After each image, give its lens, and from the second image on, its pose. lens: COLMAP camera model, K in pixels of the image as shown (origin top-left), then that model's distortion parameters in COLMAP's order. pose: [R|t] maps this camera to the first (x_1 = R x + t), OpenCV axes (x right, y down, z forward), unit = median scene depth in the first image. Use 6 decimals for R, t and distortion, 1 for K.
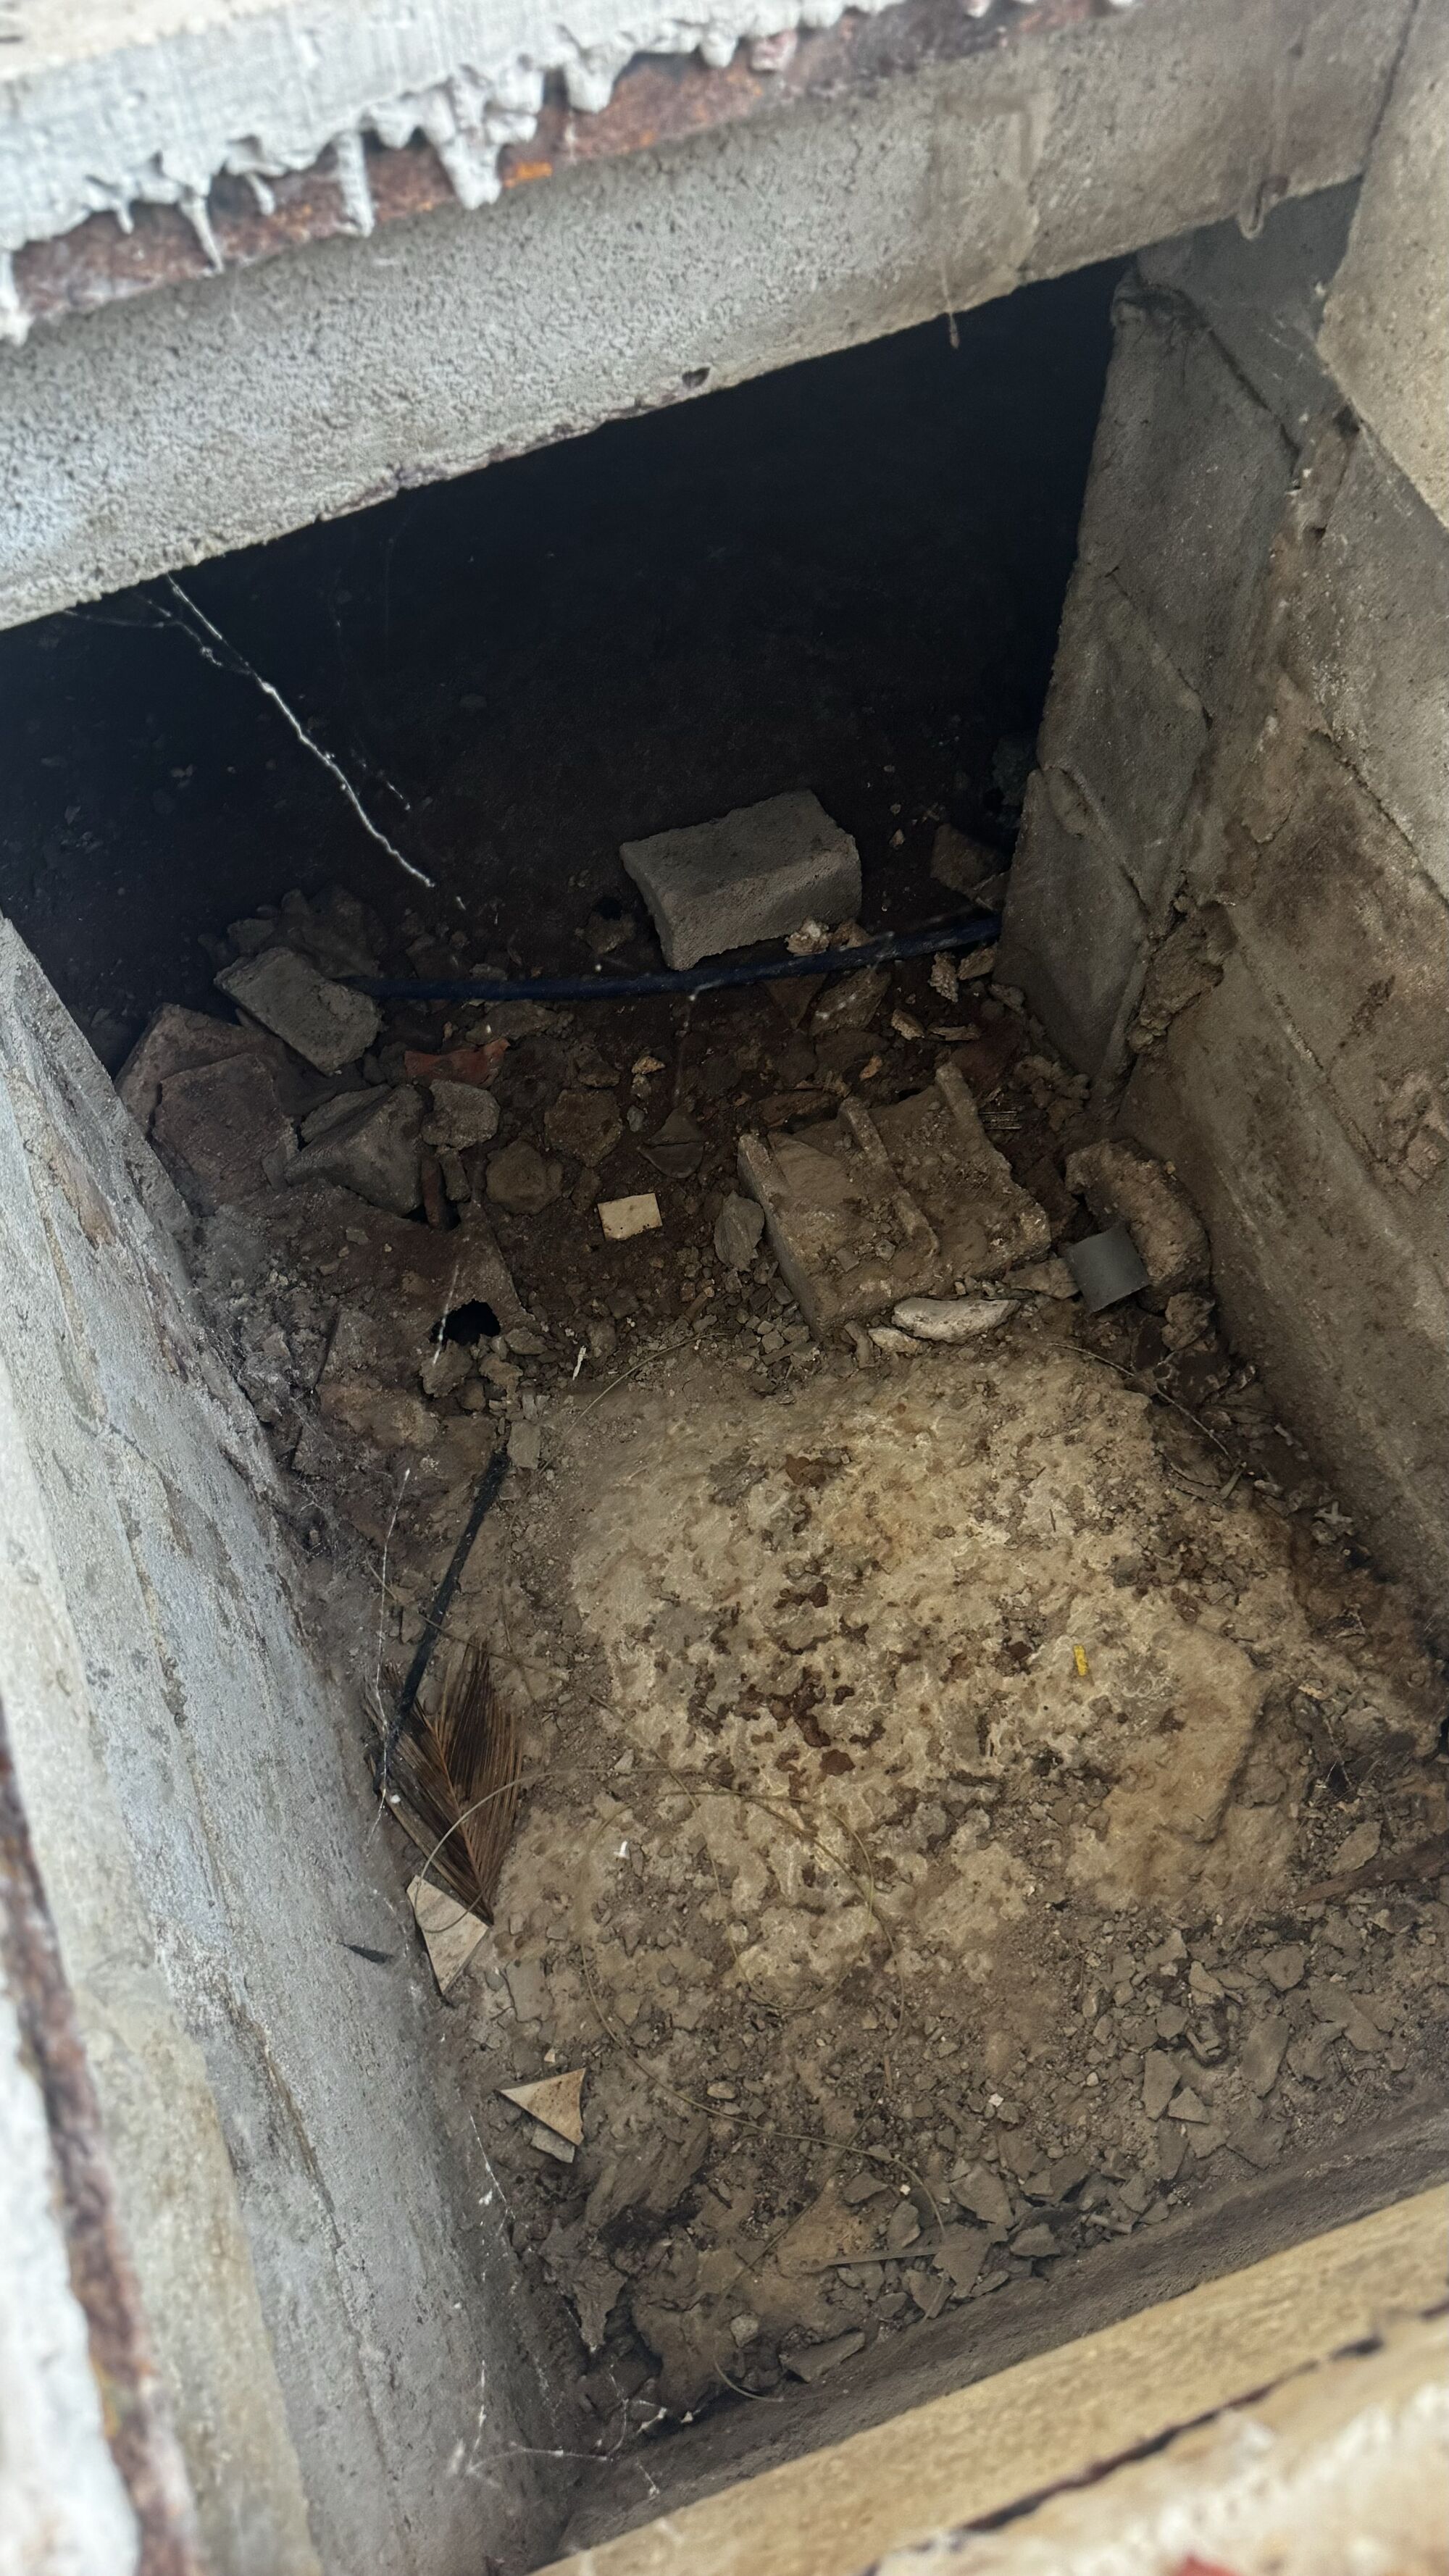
lens RADIAL K [[1881.8, 0, 724.5], [0, 1881.8, 1288.0], [0, 0, 1]] dist [0.086535, -0.177708]
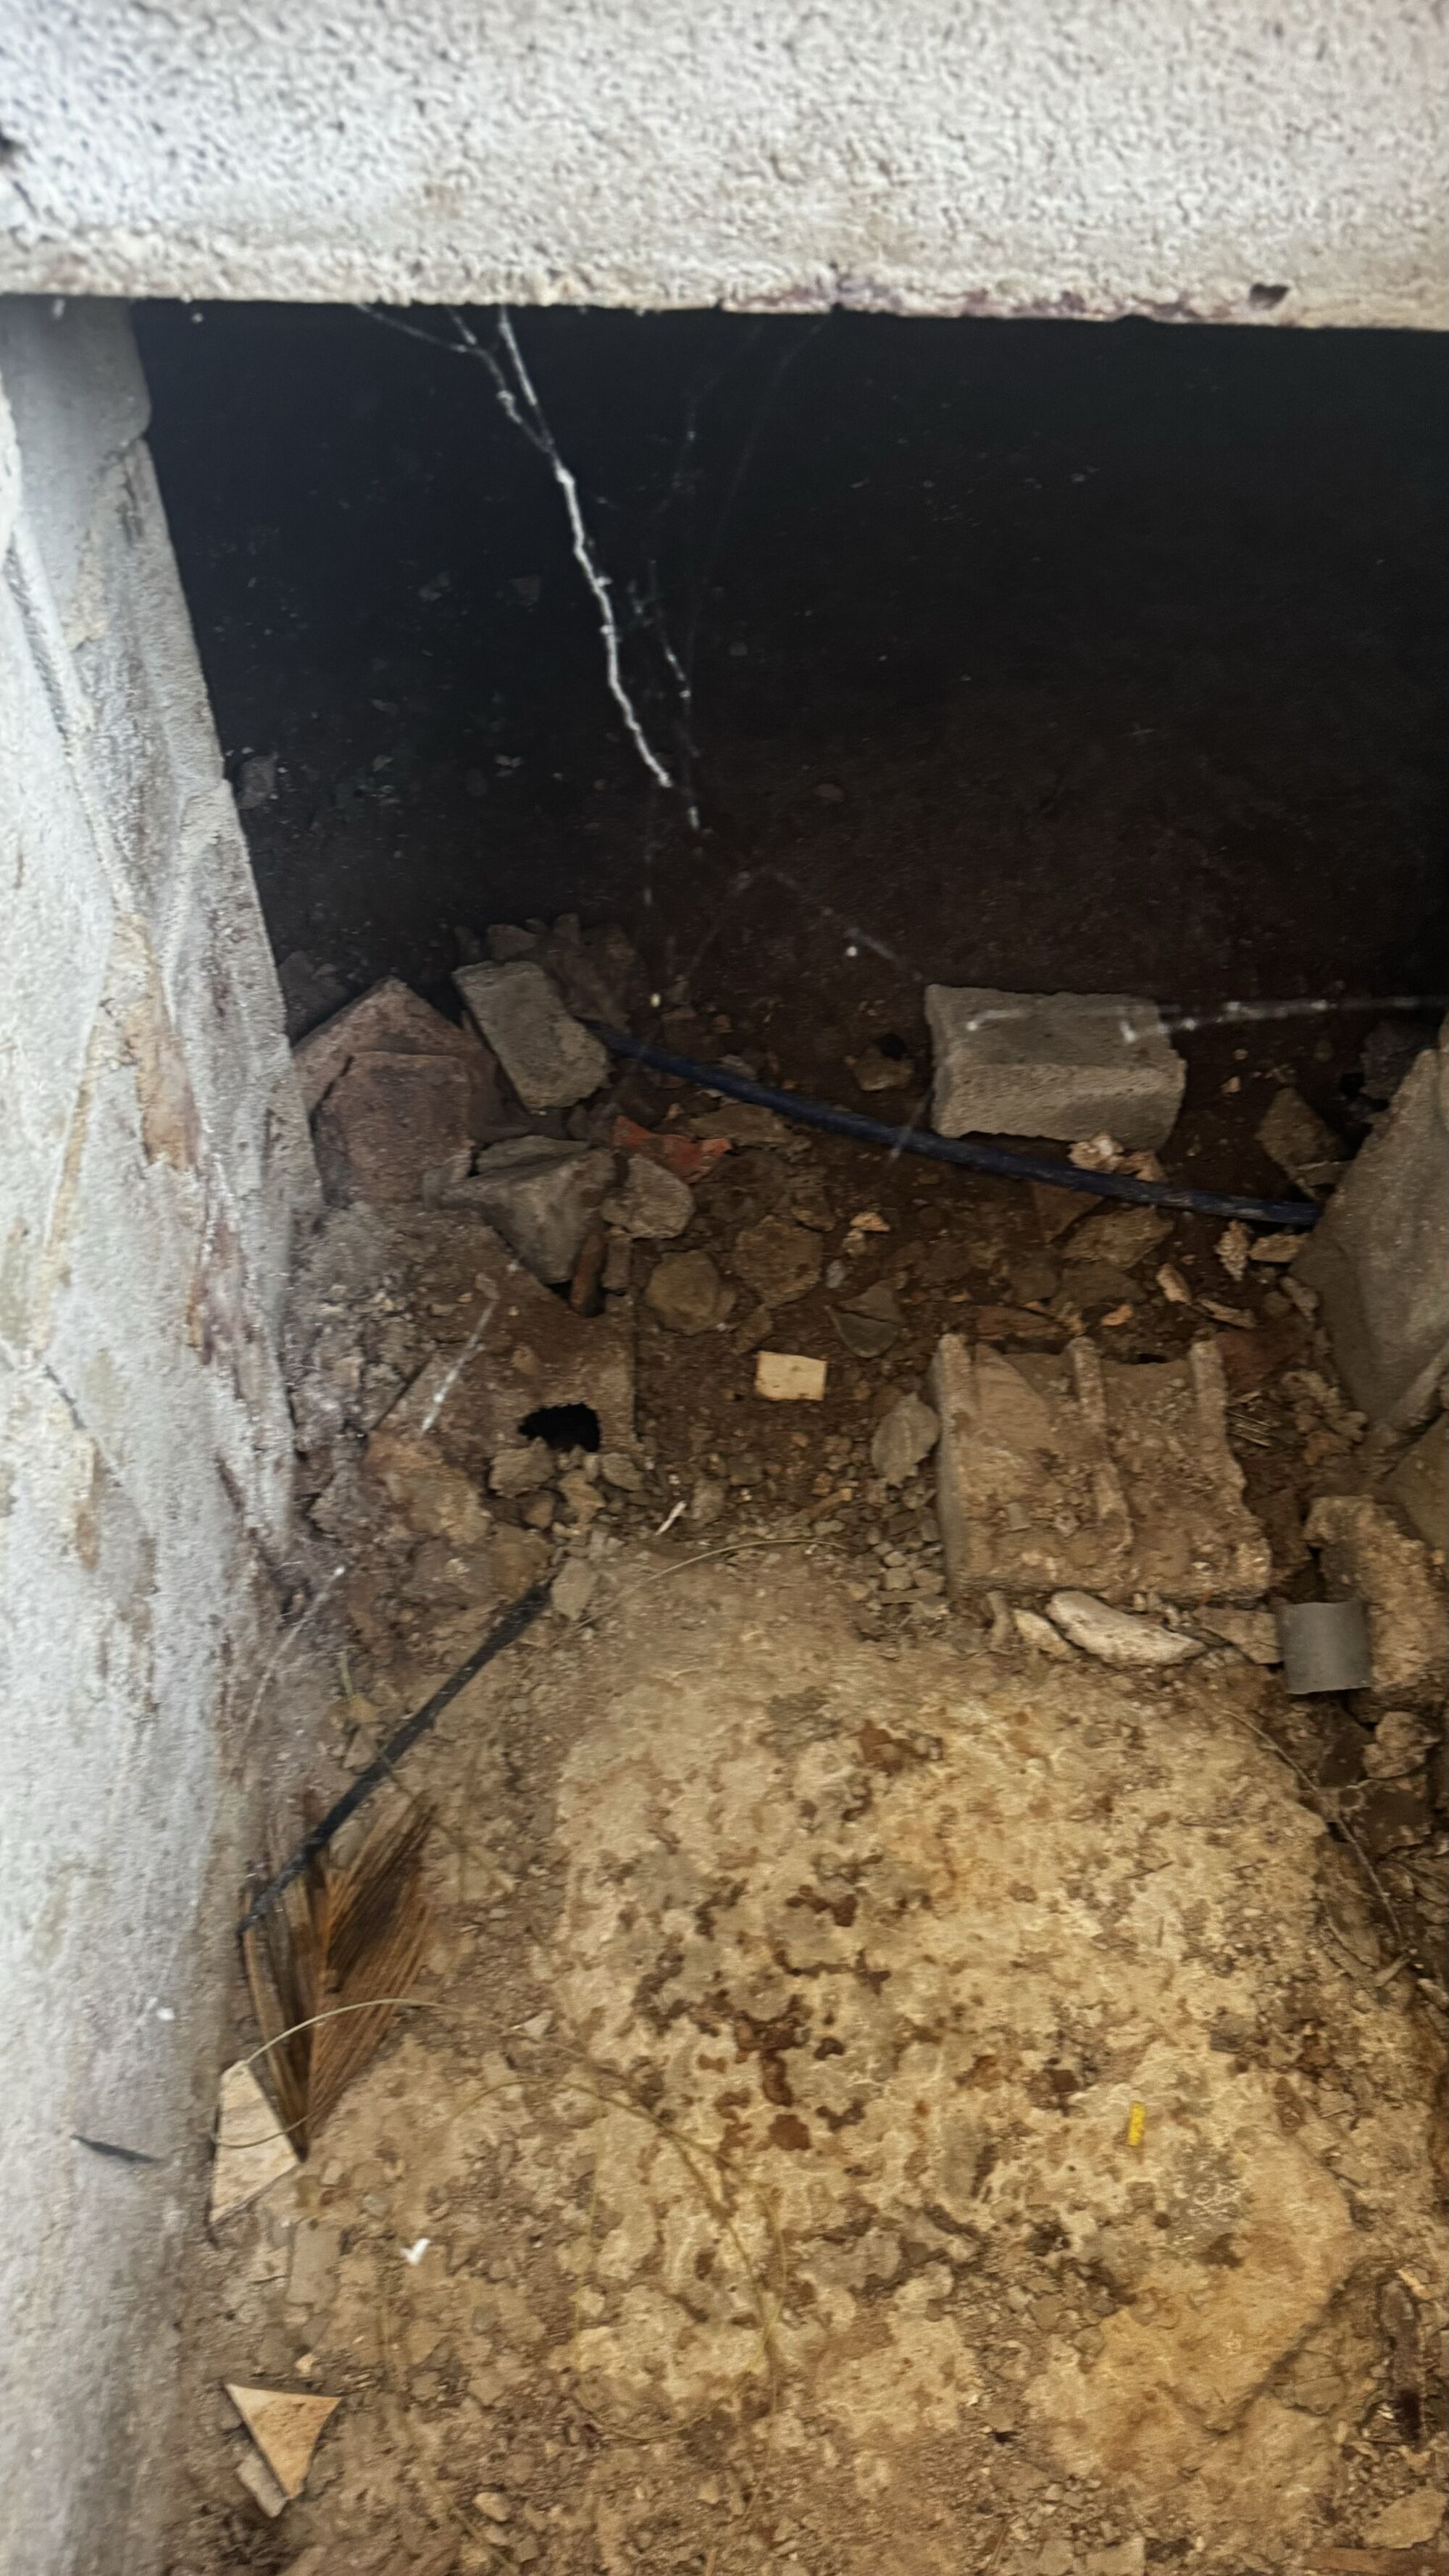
lens RADIAL K [[1900.3, 0, 736.2], [0, 1900.3, 1218.4], [0, 0, 1]] dist [0.116718, -0.193056]
pose [[0.932223, 0.343427, -0.114096, 0.000597], [-0.355966, 0.926994, -0.118194, 0.006707], [0.065175, 0.150797, 0.986414, 0.163460]]
